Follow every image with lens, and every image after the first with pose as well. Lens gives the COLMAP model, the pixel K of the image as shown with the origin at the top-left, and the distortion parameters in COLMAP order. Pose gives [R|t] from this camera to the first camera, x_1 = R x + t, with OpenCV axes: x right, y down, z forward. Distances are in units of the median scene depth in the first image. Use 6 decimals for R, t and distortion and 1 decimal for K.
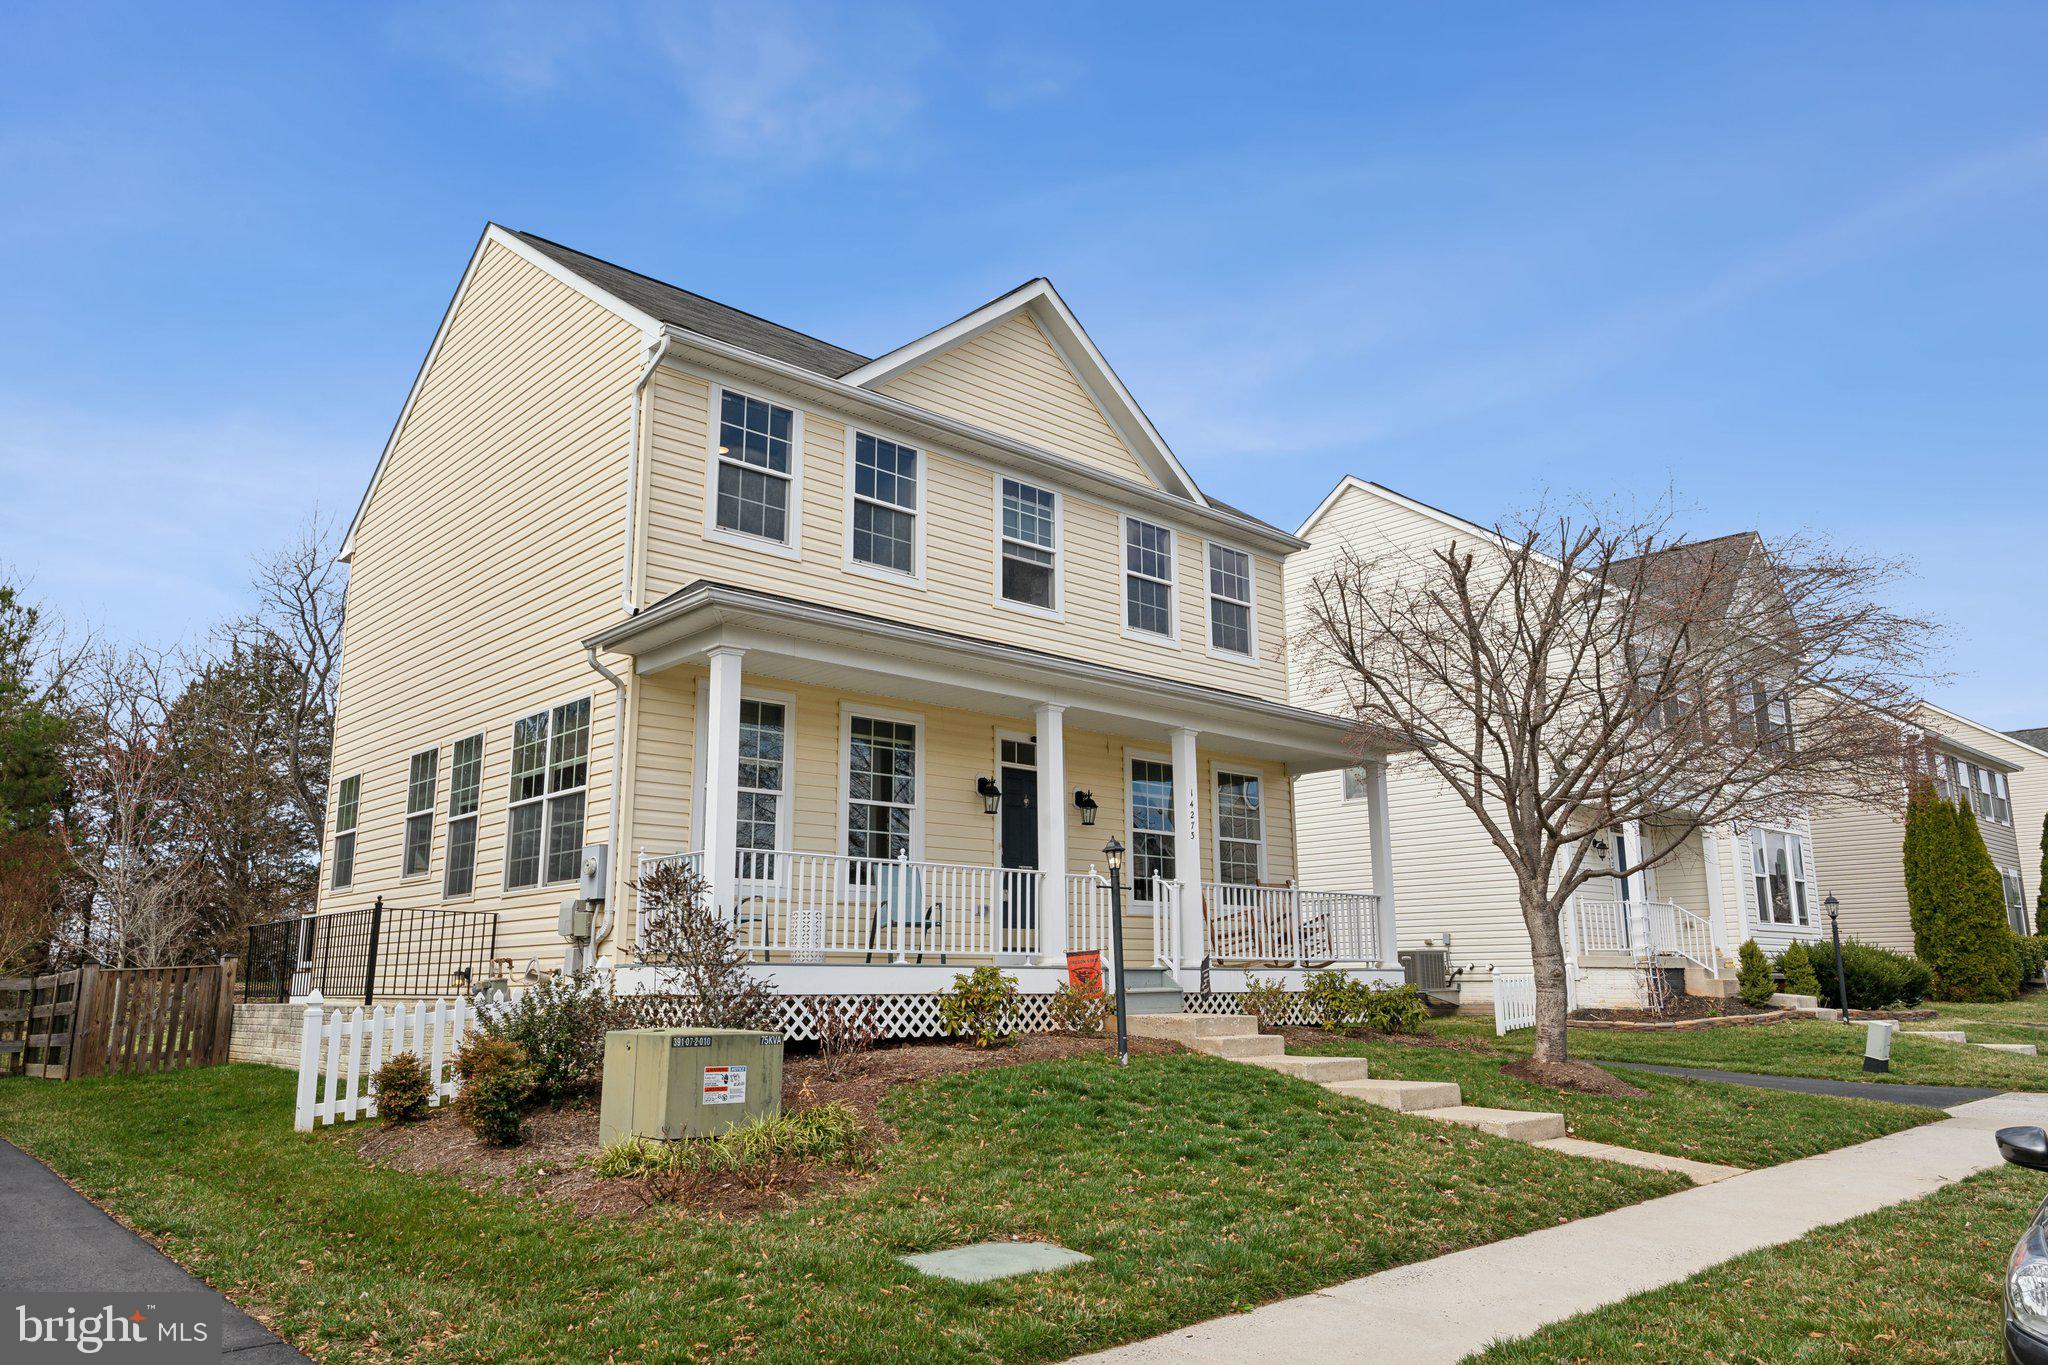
lens RADIAL K [[1405.7, 0, 1024.0], [0, 1405.7, 682.5], [0, 0, 1]] dist [-0.002536, 0.000805]
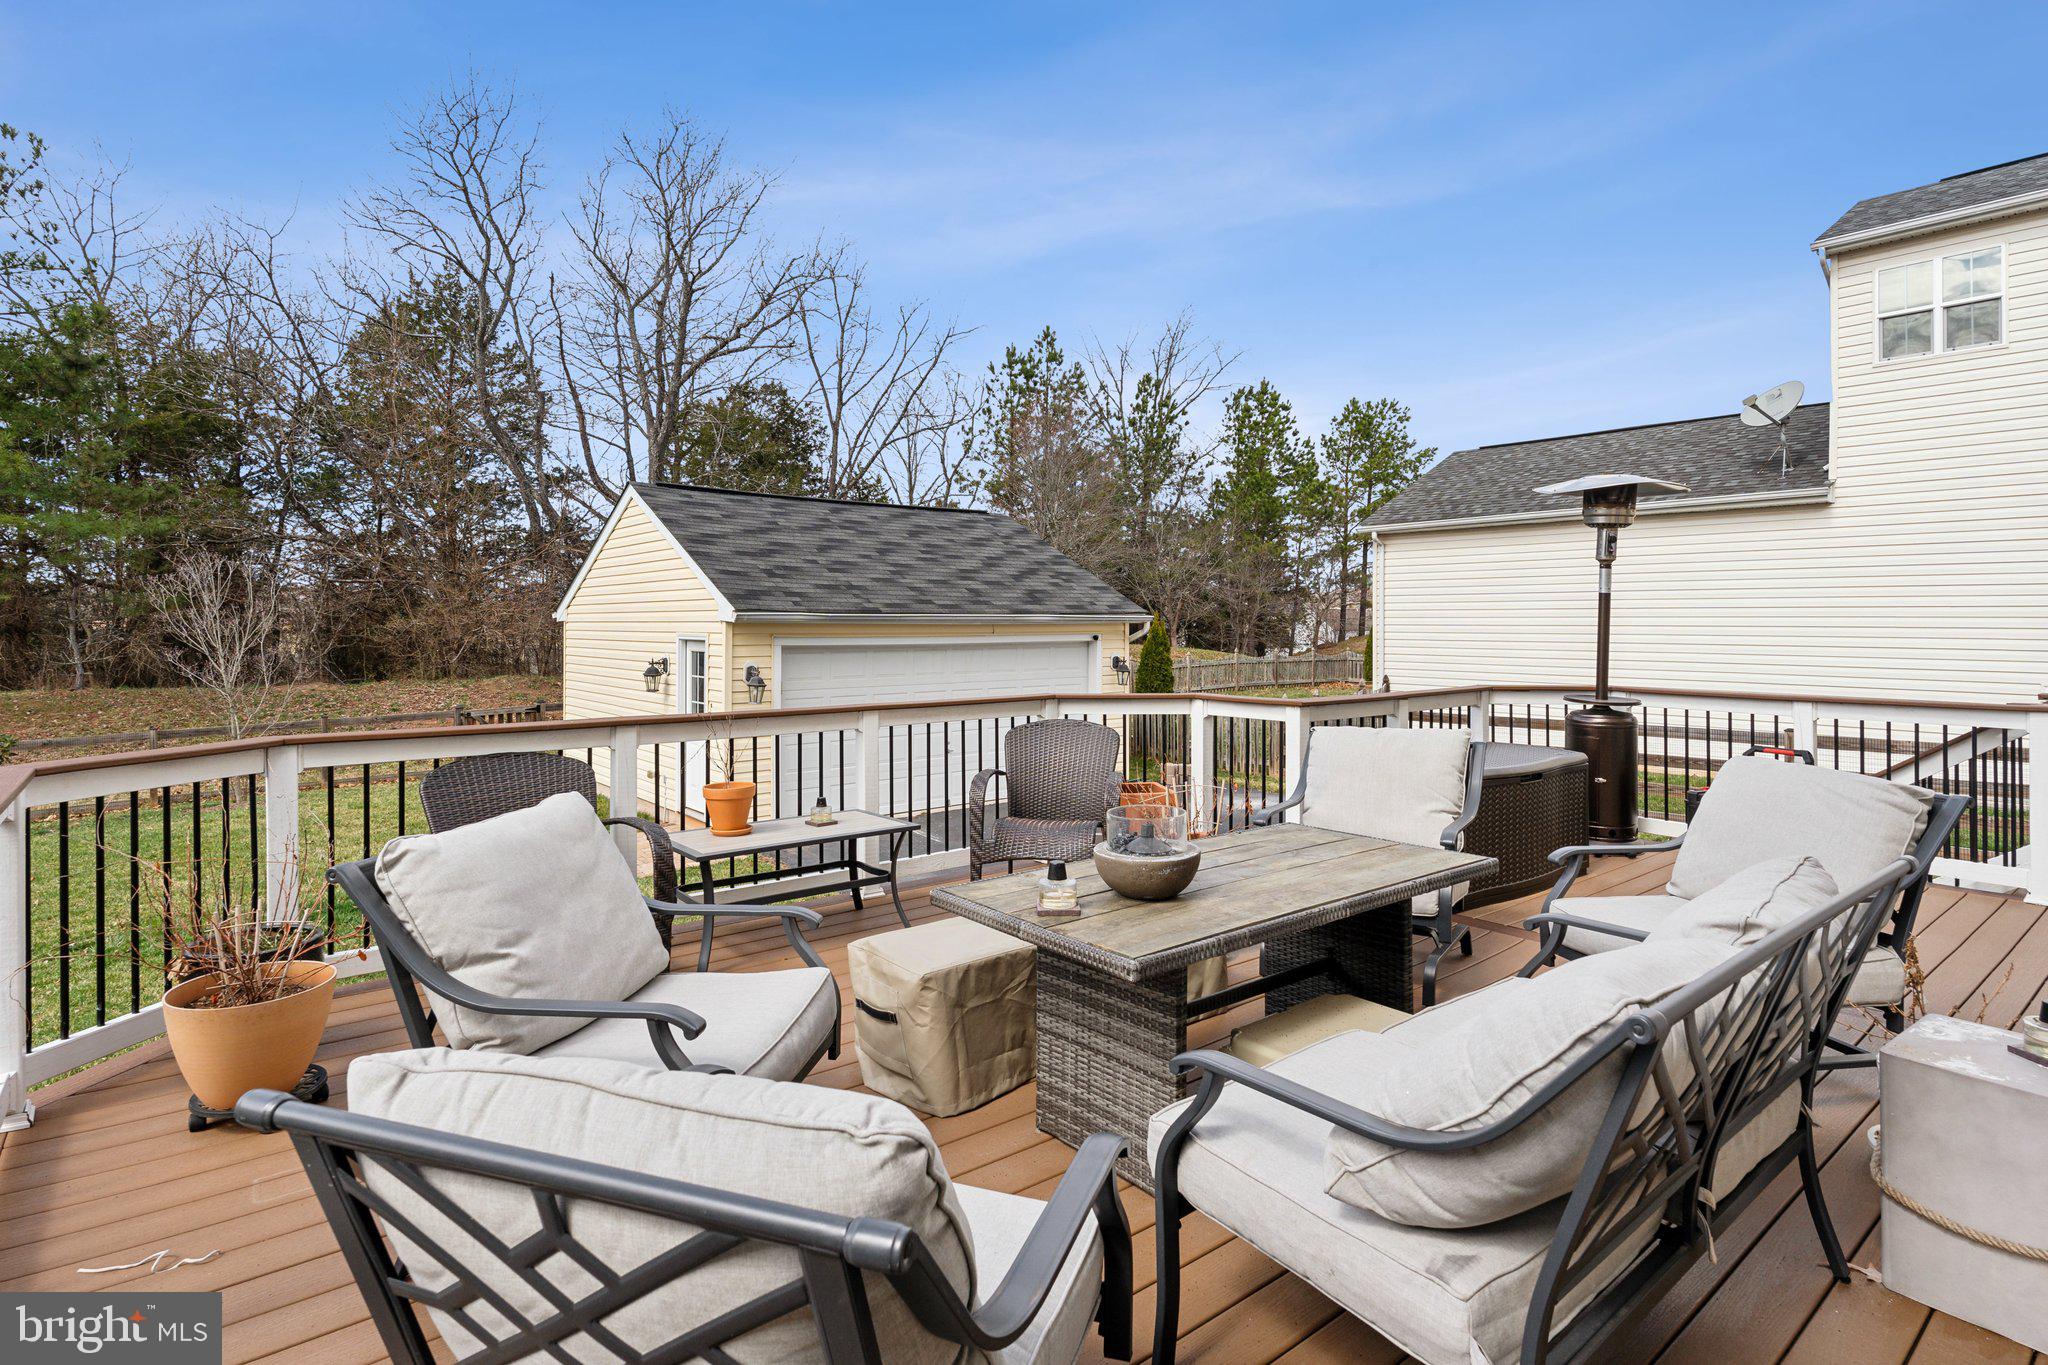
lens RADIAL K [[1042.3, 0, 1025.7], [0, 1042.3, 648.6], [0, 0, 1]] dist [0.012931, -0.000067]
pose [[0.998749, 0.011458, -0.048676, -0.315915], [0.000274, 0.972125, 0.234462, 0.093303], [0.050005, -0.234182, 0.970906, 0.704190]]
